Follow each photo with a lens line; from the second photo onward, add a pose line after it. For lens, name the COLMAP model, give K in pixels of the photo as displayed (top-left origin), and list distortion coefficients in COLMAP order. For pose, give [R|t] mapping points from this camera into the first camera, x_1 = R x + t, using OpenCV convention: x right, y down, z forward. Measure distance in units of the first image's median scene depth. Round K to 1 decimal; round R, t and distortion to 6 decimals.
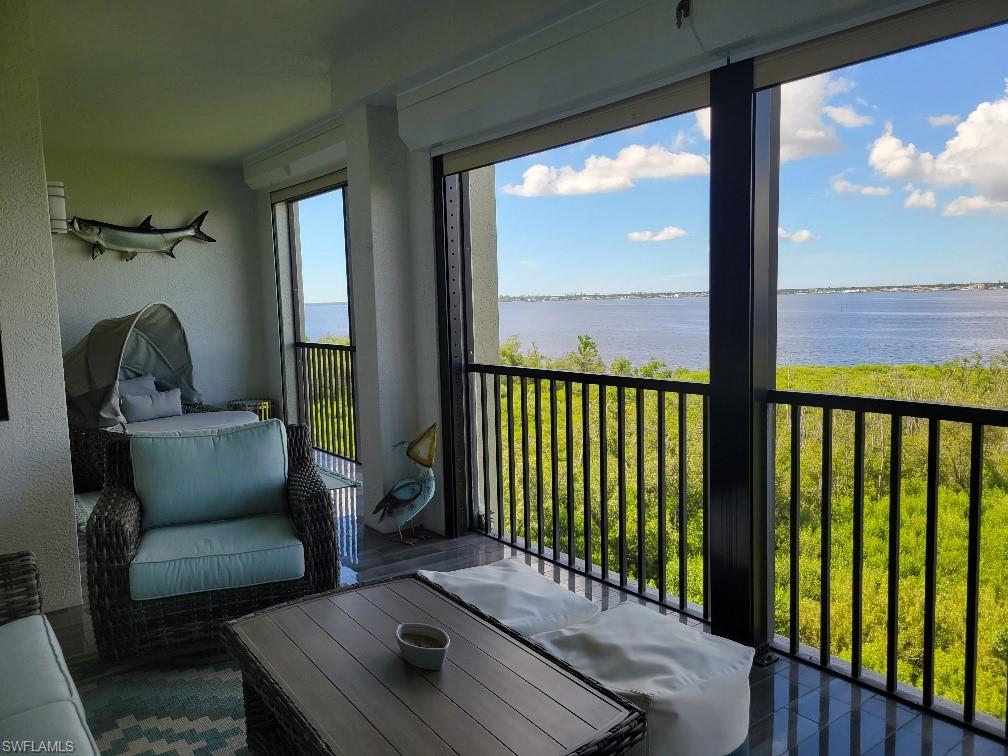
lens RADIAL K [[760.9, 0, 497.7], [0, 760.9, 376.0], [0, 0, 1]] dist [0.043478, -0.002765]
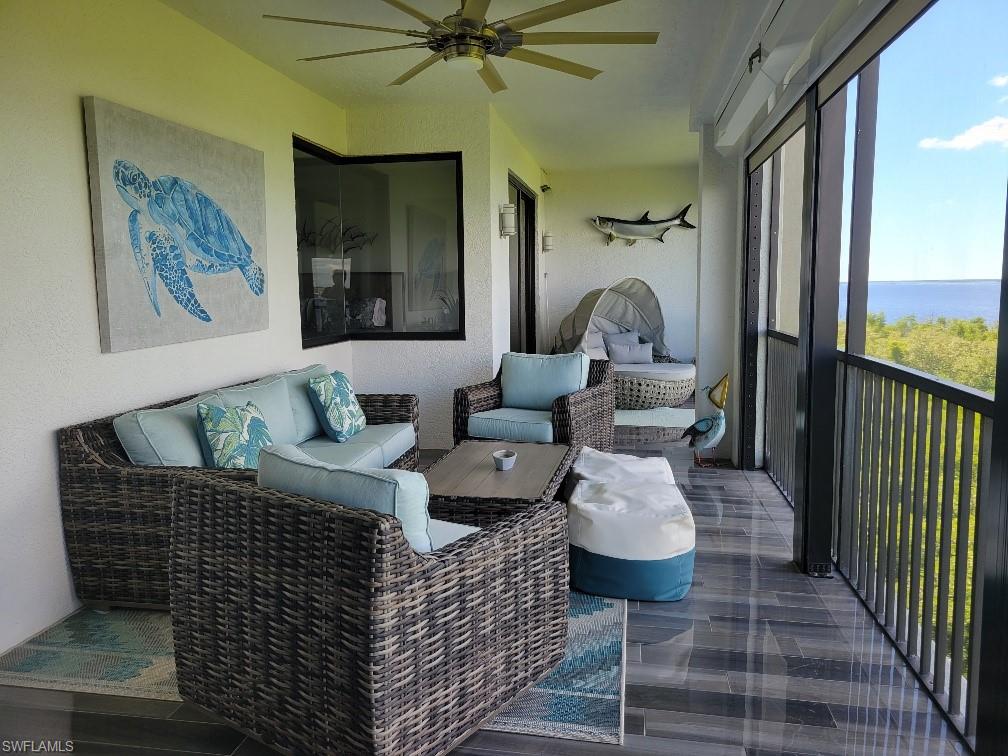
lens RADIAL K [[760.9, 0, 497.7], [0, 760.9, 376.0], [0, 0, 1]] dist [0.043478, -0.002765]
pose [[0.681424, 0.103782, -0.724493, 0.356444], [-0.081240, 0.994504, 0.066049, 0.007949], [0.727366, 0.013850, 0.686110, -0.086146]]
